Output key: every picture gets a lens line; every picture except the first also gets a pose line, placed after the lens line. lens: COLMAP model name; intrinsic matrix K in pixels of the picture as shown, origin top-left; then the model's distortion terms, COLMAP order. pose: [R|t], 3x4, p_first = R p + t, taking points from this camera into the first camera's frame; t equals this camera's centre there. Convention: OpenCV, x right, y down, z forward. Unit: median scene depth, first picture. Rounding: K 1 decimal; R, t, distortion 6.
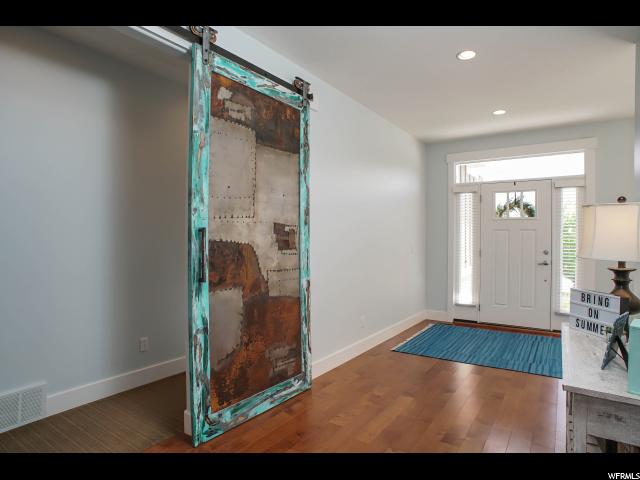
lens RADIAL K [[362.2, 0, 320.7], [0, 362.2, 237.8], [0, 0, 1]] dist [-0.045818, 0.000482]
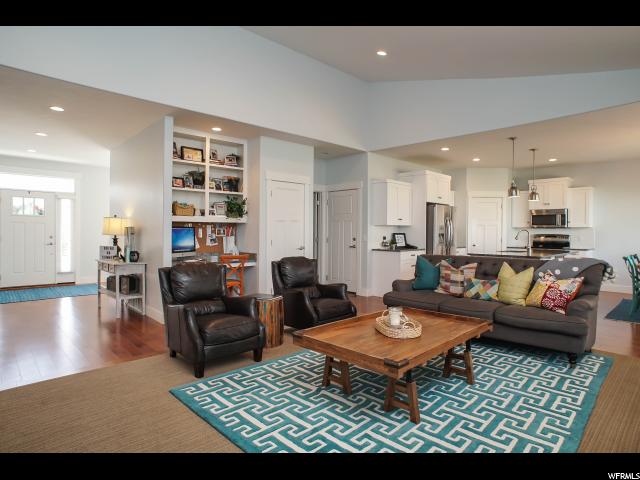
lens RADIAL K [[362.2, 0, 336.0], [0, 362.2, 227.0], [0, 0, 1]] dist [-0.045818, 0.000482]
pose [[0.164702, 0.008688, 0.986305, -1.214856], [-0.005790, 0.999952, -0.007841, -0.000920], [-0.986326, -0.004419, 0.164744, -0.914950]]
